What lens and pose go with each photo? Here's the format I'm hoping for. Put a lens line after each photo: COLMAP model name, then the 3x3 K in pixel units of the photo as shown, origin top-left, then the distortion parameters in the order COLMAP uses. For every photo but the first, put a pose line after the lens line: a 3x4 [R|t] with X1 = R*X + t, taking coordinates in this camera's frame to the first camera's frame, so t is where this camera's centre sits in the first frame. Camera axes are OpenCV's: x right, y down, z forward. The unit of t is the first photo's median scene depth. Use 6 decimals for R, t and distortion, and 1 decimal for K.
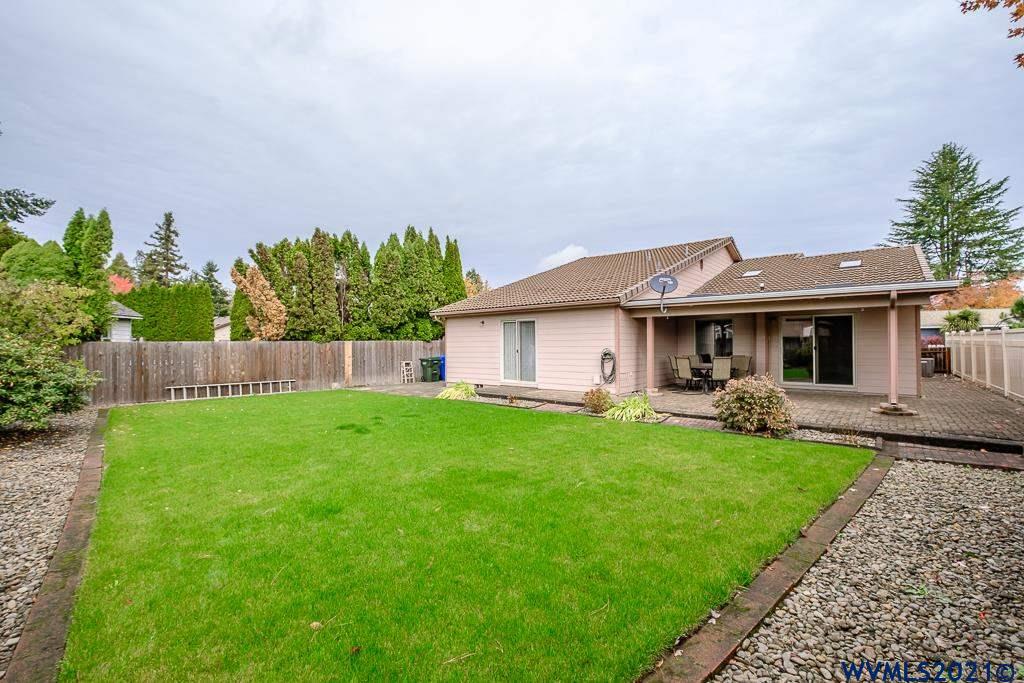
lens RADIAL K [[450.2, 0, 513.4], [0, 450.2, 342.2], [0, 0, 1]] dist [-0.009842, 0.000112]
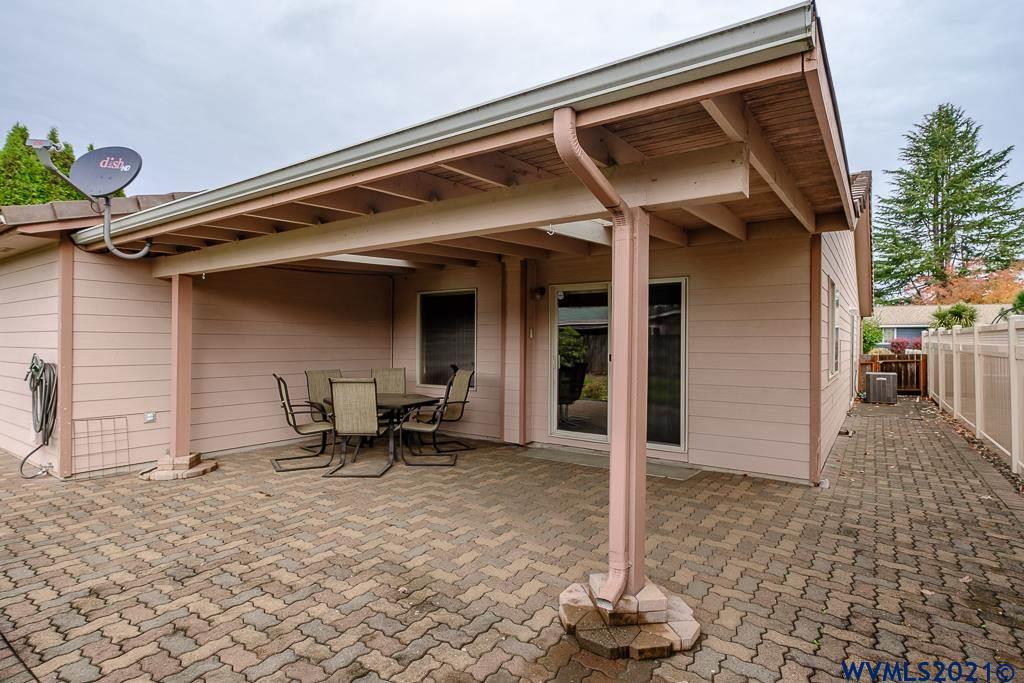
lens RADIAL K [[522.7, 0, 508.9], [0, 522.7, 342.3], [0, 0, 1]] dist [-0.005638, -0.000318]
pose [[0.997111, 0.012338, 0.074951, 0.116683], [-0.012837, 0.999899, 0.006168, -0.000826], [-0.074868, -0.007113, 0.997168, 0.108067]]
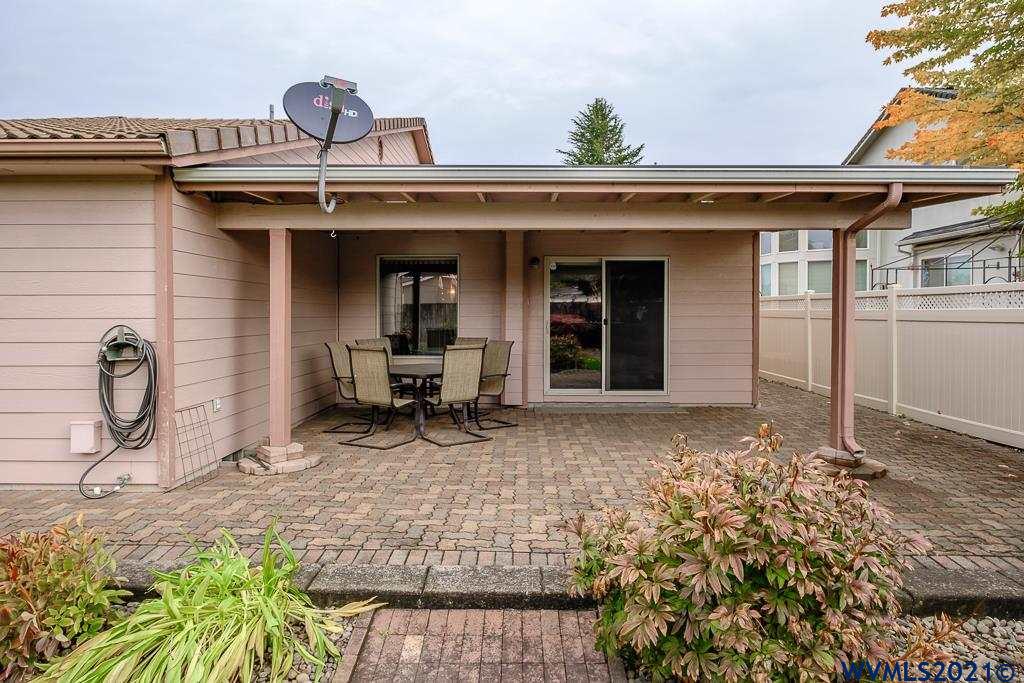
lens RADIAL K [[617.9, 0, 514.2], [0, 617.9, 324.6], [0, 0, 1]] dist [-0.001824, -0.000059]
pose [[0.779251, -0.005686, 0.626687, 0.031885], [-0.008734, 0.999763, 0.019930, 0.000702], [-0.626652, -0.021004, 0.779016, 0.111867]]
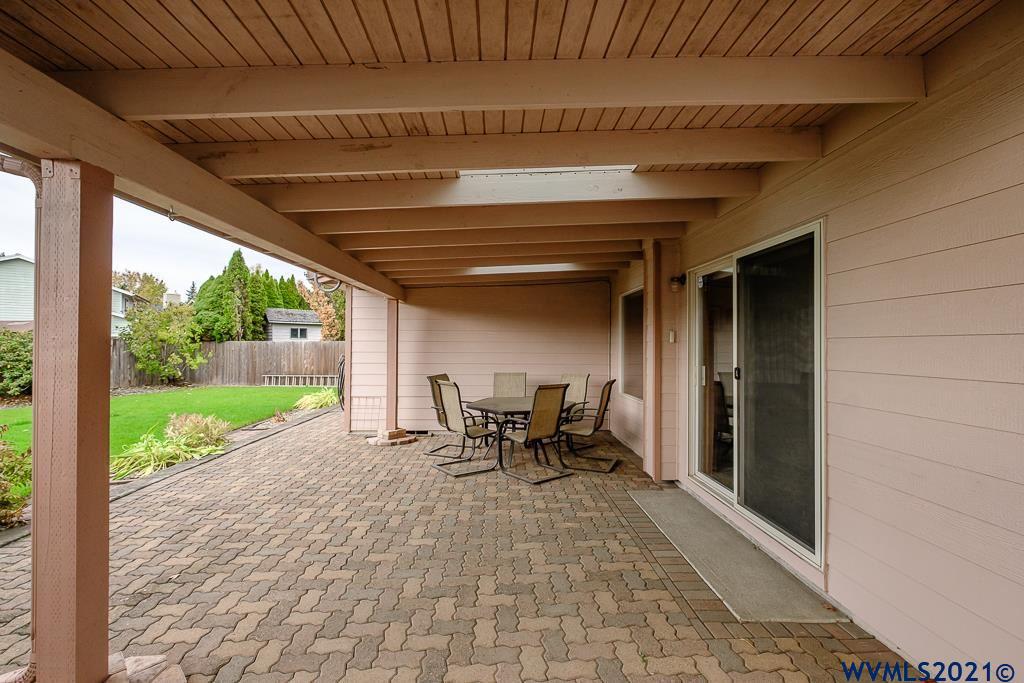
lens RADIAL K [[450.2, 0, 513.5], [0, 450.2, 339.3], [0, 0, 1]] dist [-0.009842, 0.000112]
pose [[0.675722, 0.001587, -0.737155, 0.171628], [-0.006363, 0.999973, -0.003679, -0.001219], [0.737129, 0.007176, 0.675714, 0.156075]]
